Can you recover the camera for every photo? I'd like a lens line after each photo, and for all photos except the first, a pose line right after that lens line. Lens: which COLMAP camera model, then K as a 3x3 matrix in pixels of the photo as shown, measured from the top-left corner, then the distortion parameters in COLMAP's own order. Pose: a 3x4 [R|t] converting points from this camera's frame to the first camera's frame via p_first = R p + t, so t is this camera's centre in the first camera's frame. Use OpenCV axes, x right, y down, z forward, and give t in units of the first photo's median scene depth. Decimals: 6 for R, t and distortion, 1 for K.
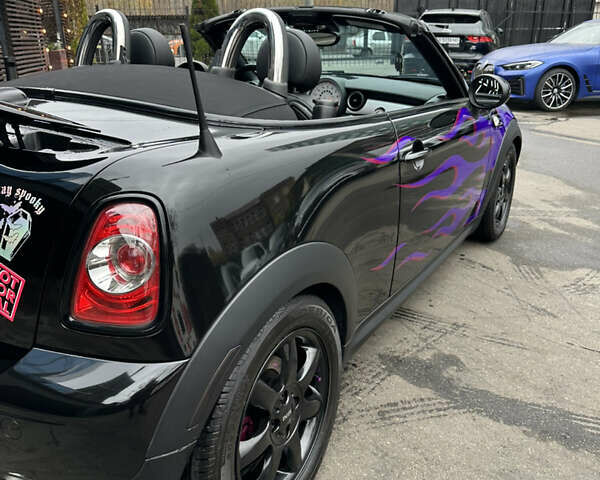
lens RADIAL K [[568.8, 0, 310.4], [0, 568.8, 241.9], [0, 0, 1]] dist [0.083784, -0.123842]
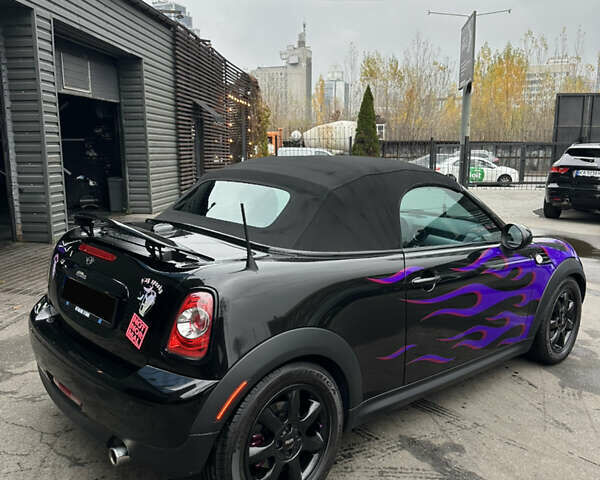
lens RADIAL K [[575.2, 0, 300.0], [0, 575.2, 240.0], [0, 0, 1]] dist [0.142026, -0.295010]
pose [[0.953755, 0.058687, -0.294801, 0.397251], [-0.115955, 0.976677, -0.180712, 0.053752], [0.277320, 0.206539, 0.938315, -0.541716]]
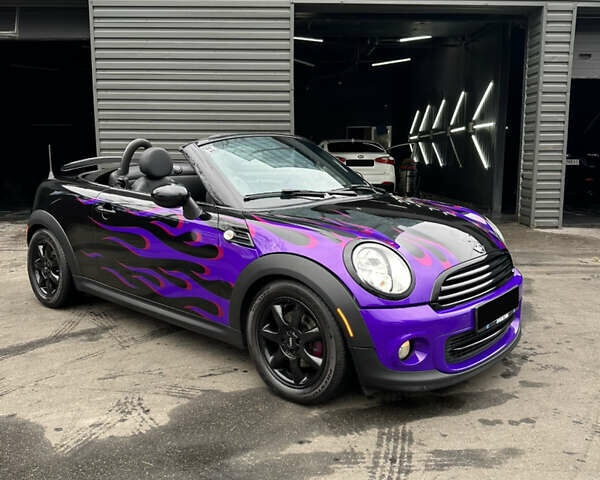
lens RADIAL K [[575.2, 0, 300.0], [0, 575.2, 240.0], [0, 0, 1]] dist [0.142026, -0.295010]
pose [[-0.217709, 0.150957, -0.964269, 2.459879], [-0.341726, 0.913642, 0.220185, -0.904759], [0.914235, 0.377452, -0.147322, 2.457799]]
